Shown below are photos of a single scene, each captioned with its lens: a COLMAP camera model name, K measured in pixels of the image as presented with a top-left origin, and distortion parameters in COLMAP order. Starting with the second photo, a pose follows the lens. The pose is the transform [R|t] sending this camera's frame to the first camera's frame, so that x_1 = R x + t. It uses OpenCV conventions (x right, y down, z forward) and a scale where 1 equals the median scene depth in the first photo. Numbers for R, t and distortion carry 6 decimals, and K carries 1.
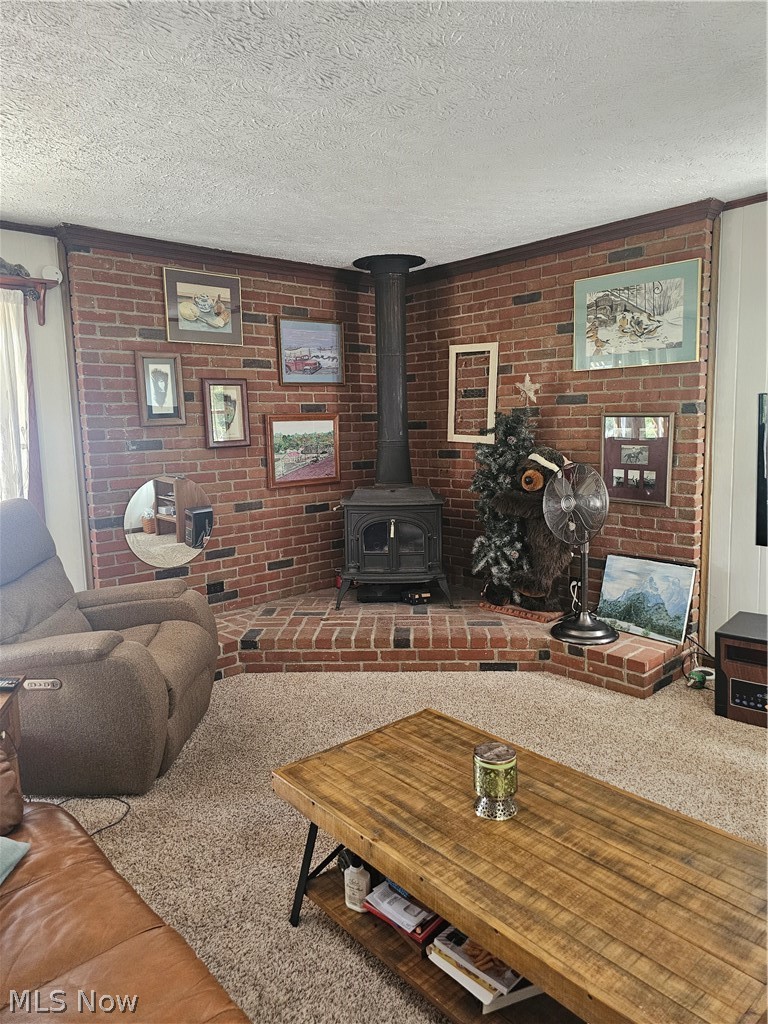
lens RADIAL K [[695.1, 0, 387.3], [0, 695.1, 512.0], [0, 0, 1]] dist [0.058809, -0.055091]
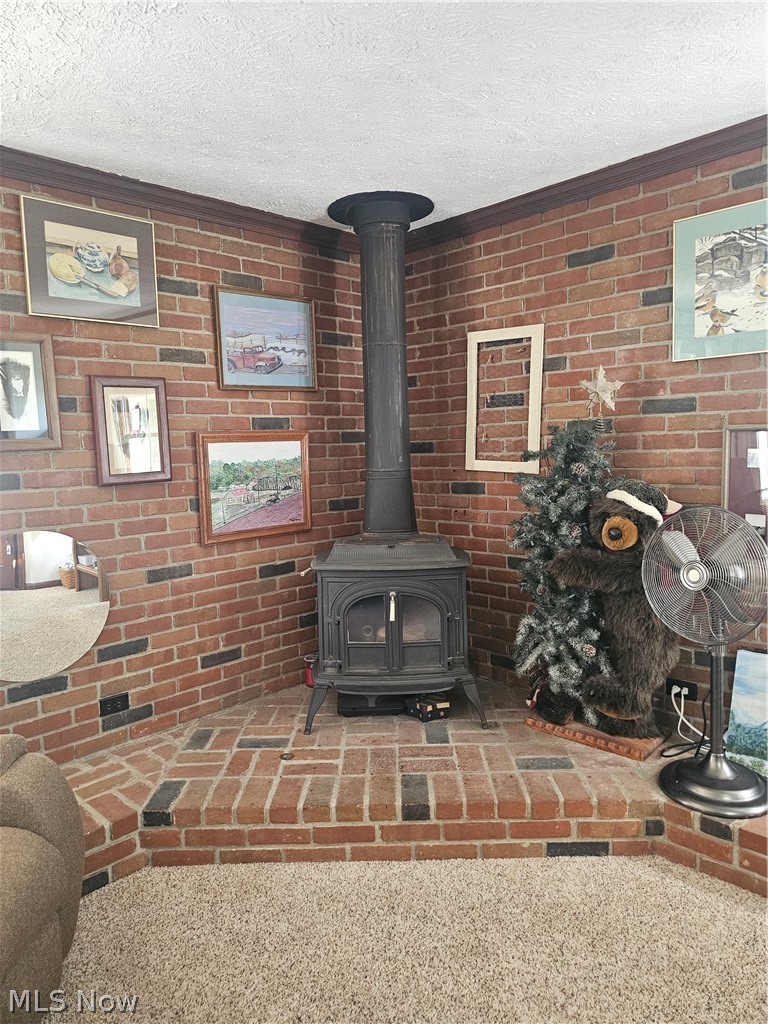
lens RADIAL K [[695.1, 0, 379.1], [0, 695.1, 507.7], [0, 0, 1]] dist [0.058809, -0.055091]
pose [[0.999587, -0.009807, 0.027029, -0.021621], [0.010899, 0.999117, -0.040570, -0.042296], [-0.026607, 0.040848, 0.998811, 0.355298]]
